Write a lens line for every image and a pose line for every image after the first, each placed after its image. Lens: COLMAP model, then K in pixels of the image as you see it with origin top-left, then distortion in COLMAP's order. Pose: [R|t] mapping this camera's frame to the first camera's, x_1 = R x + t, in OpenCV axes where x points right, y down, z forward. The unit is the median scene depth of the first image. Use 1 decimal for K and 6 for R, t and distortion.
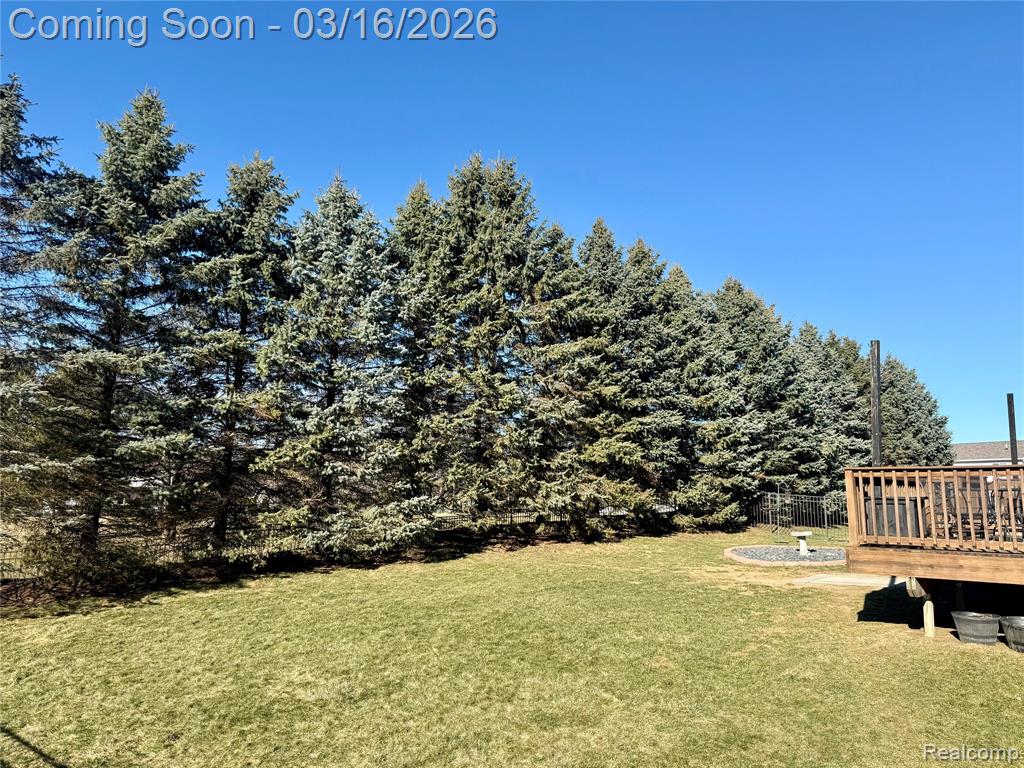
lens RADIAL K [[791.3, 0, 510.6], [0, 791.3, 346.3], [0, 0, 1]] dist [0.001802, 0.000143]
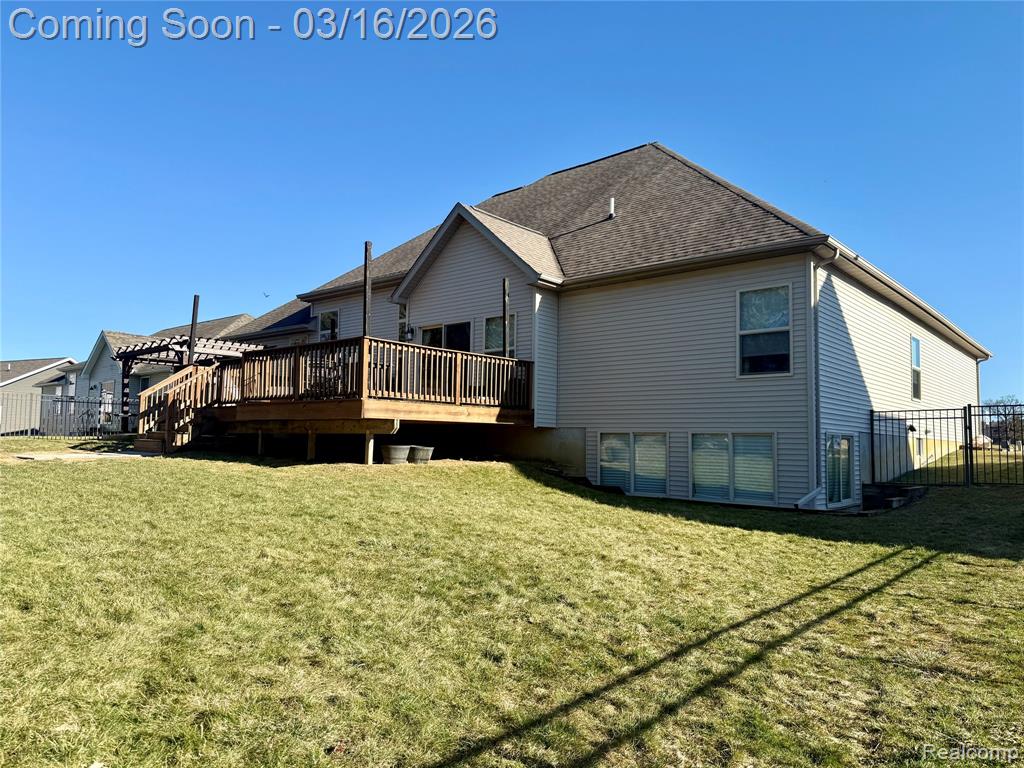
lens RADIAL K [[721.6, 0, 518.5], [0, 721.6, 386.5], [0, 0, 1]] dist [0.147762, -0.224352]
pose [[-0.065899, 0.061013, 0.995959, -0.367582], [-0.200700, 0.976920, -0.073127, 0.134939], [-0.977434, -0.204708, -0.052133, 0.412481]]
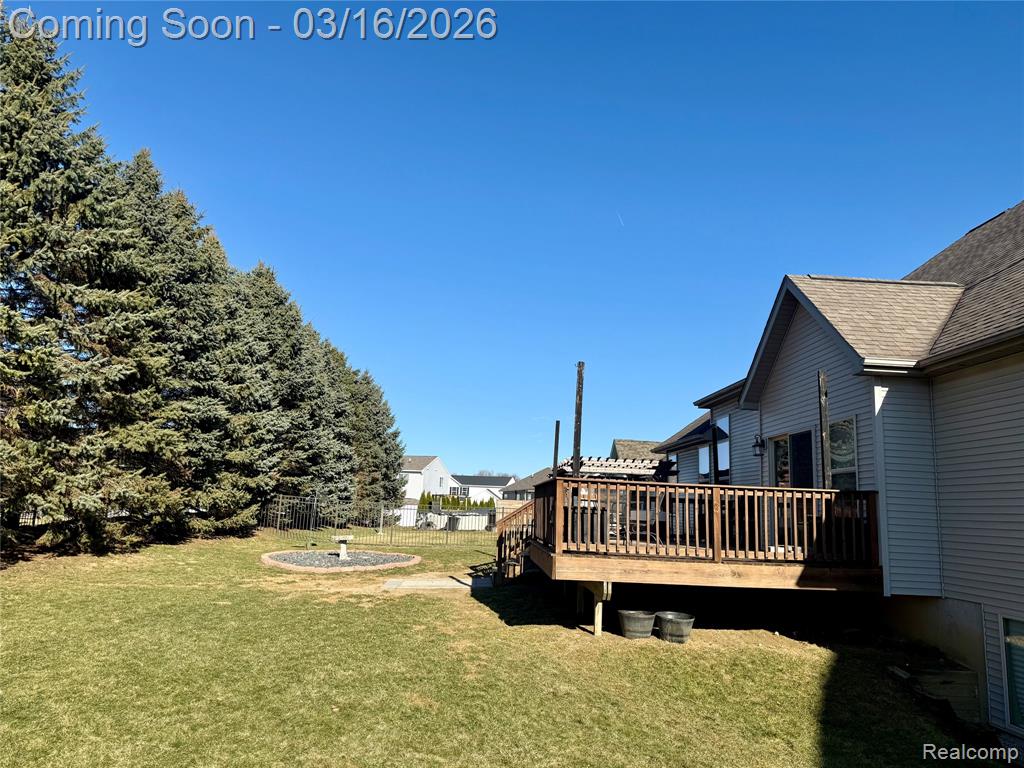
lens RADIAL K [[721.6, 0, 518.5], [0, 721.6, 386.5], [0, 0, 1]] dist [0.147762, -0.224352]
pose [[0.667169, 0.133938, 0.732766, -0.159289], [-0.164555, 0.985900, -0.030383, 0.037880], [-0.726503, -0.100310, 0.679802, 0.209617]]
